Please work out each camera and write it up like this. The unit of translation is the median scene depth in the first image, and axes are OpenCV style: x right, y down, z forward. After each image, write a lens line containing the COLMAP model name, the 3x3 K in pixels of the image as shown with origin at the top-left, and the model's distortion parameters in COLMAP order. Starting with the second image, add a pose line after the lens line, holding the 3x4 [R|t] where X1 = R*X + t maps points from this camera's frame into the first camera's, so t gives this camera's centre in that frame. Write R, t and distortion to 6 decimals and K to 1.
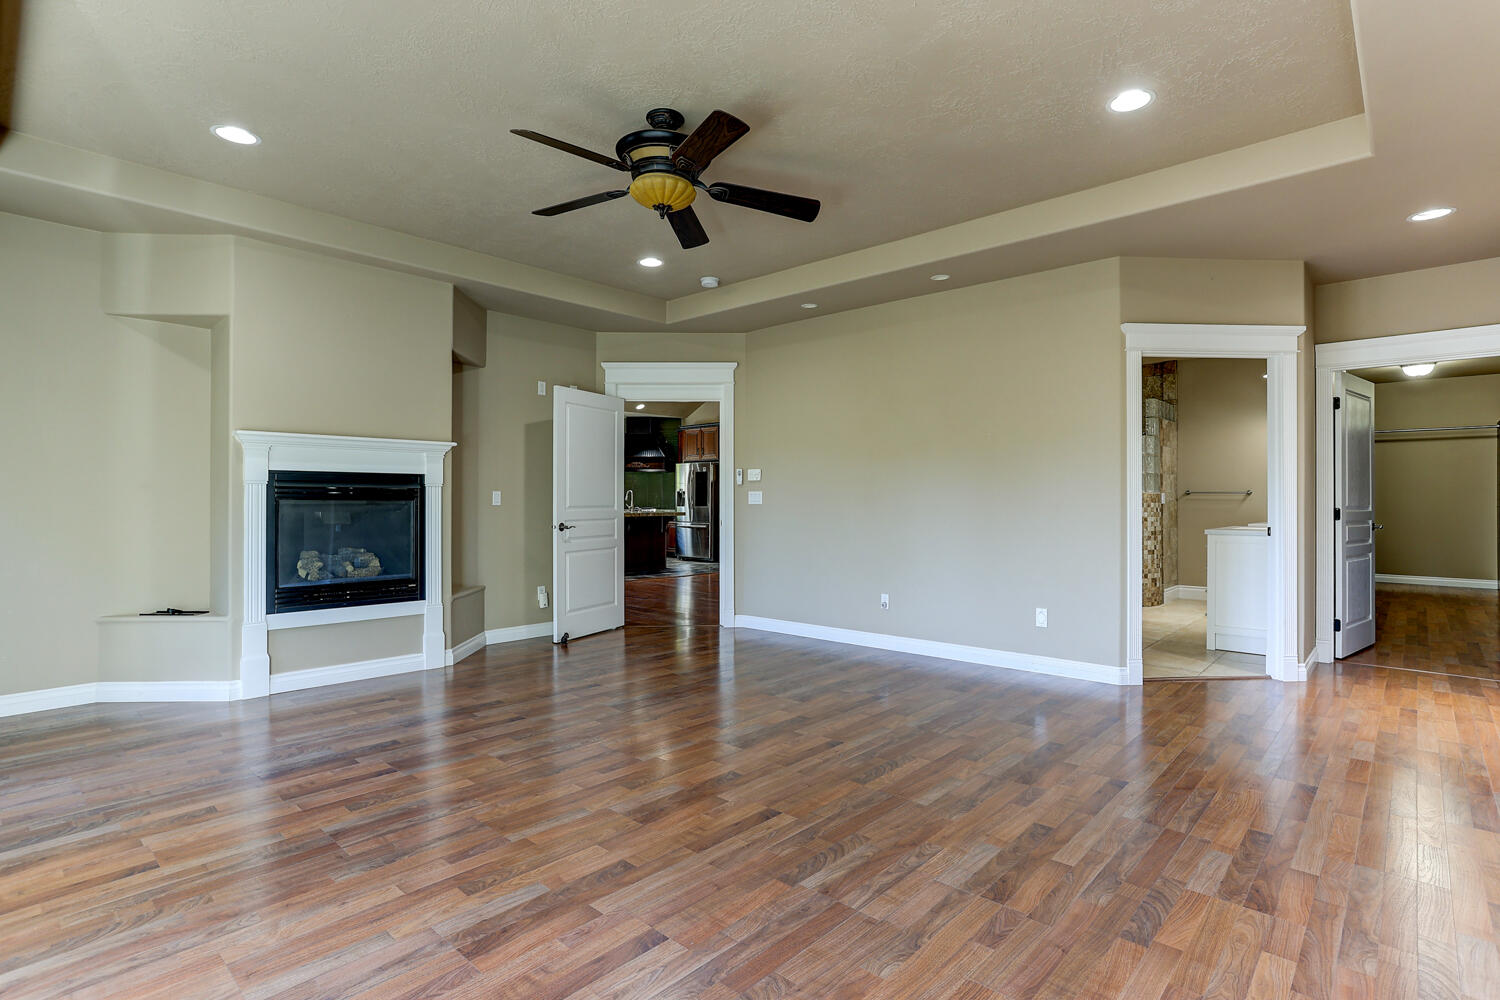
lens RADIAL K [[729.3, 0, 757.7], [0, 729.3, 502.5], [0, 0, 1]] dist [-0.046480, 0.021023]
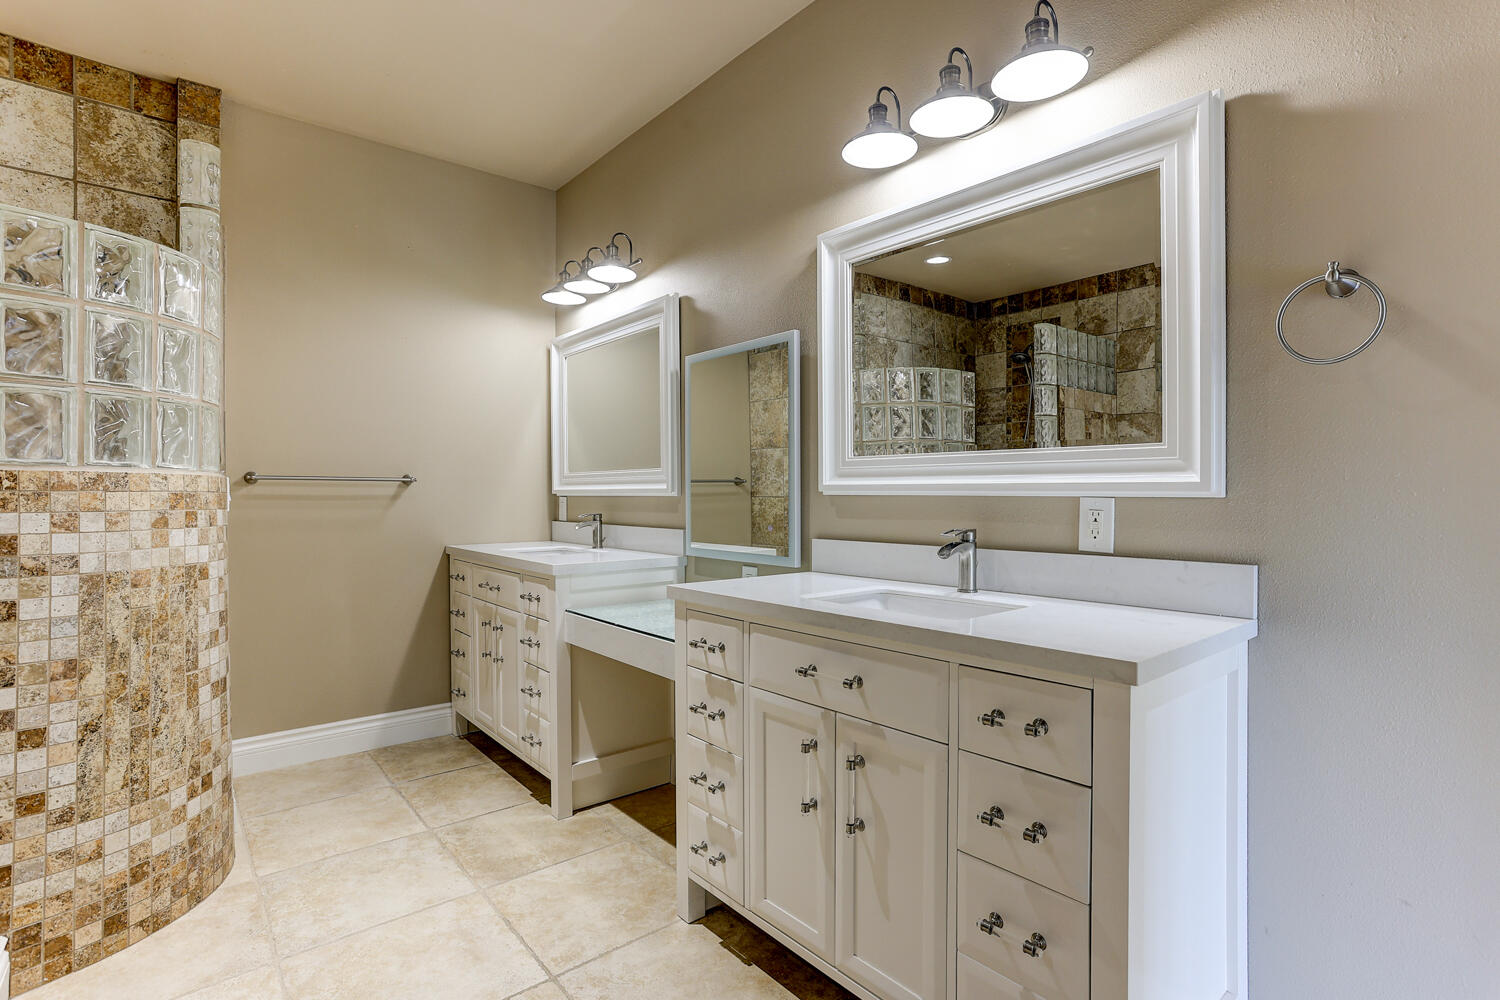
lens RADIAL K [[729.3, 0, 763.1], [0, 729.3, 491.5], [0, 0, 1]] dist [-0.046480, 0.021023]
pose [[0.104711, 0.001792, 0.994501, 0.286277], [-0.000130, 0.999998, -0.001789, -0.006286], [-0.994503, 0.000058, 0.104711, 0.745468]]
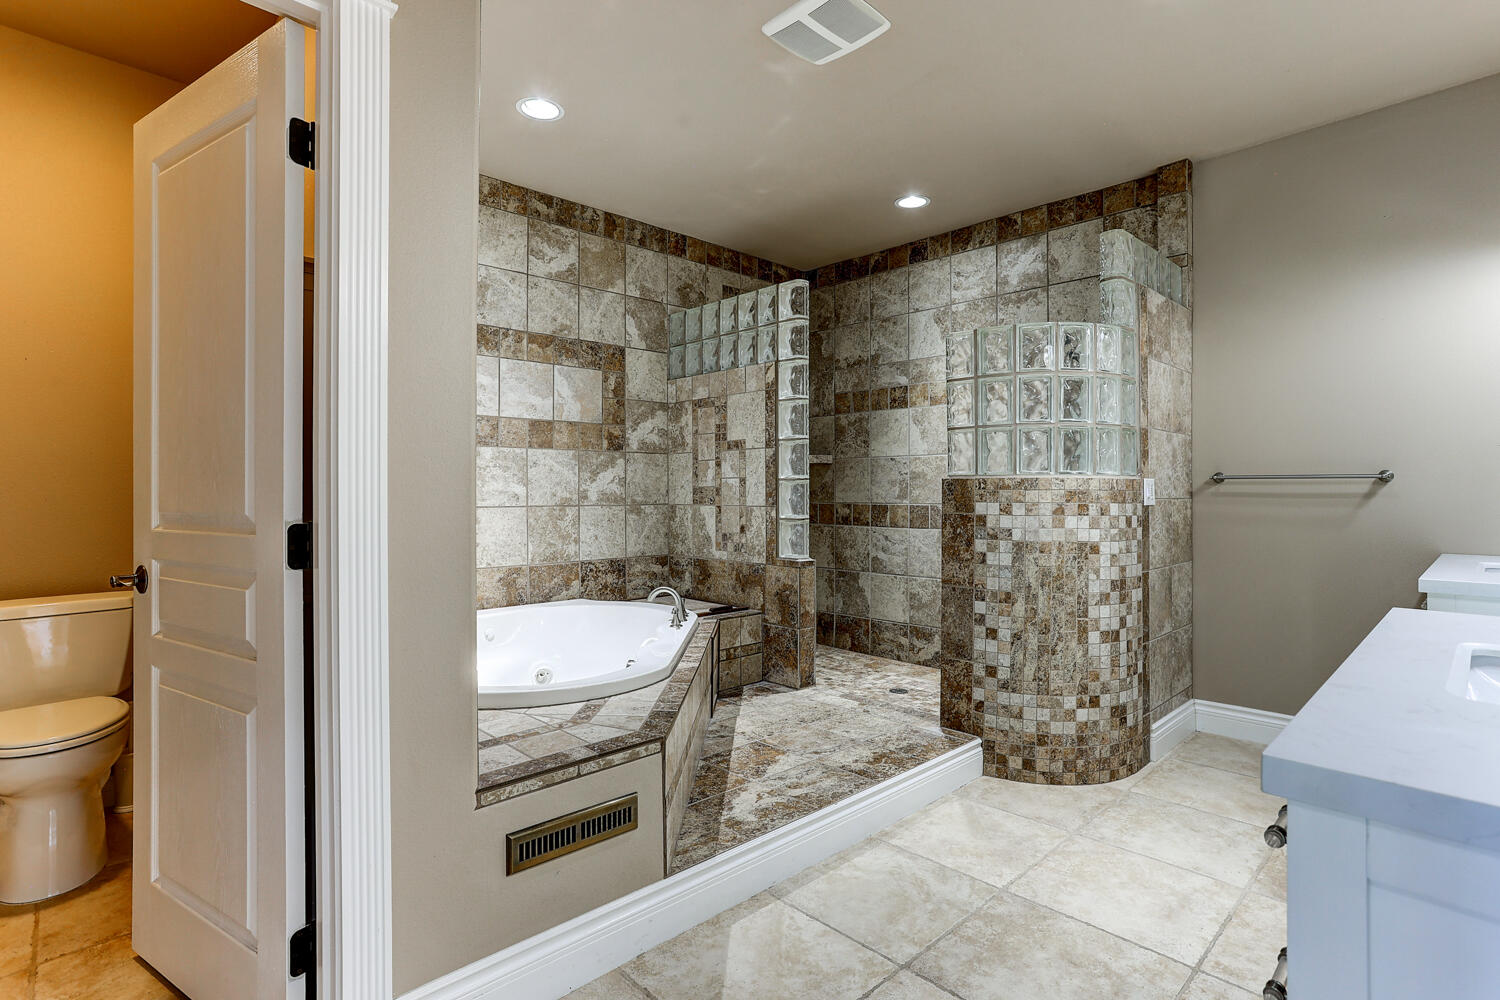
lens RADIAL K [[729.3, 0, 747.2], [0, 729.3, 497.3], [0, 0, 1]] dist [-0.046480, 0.021023]
pose [[0.997540, -0.001543, -0.070086, 0.376481], [0.001733, 0.999995, 0.002651, -0.004258], [0.070081, -0.002766, 0.997537, 0.601397]]
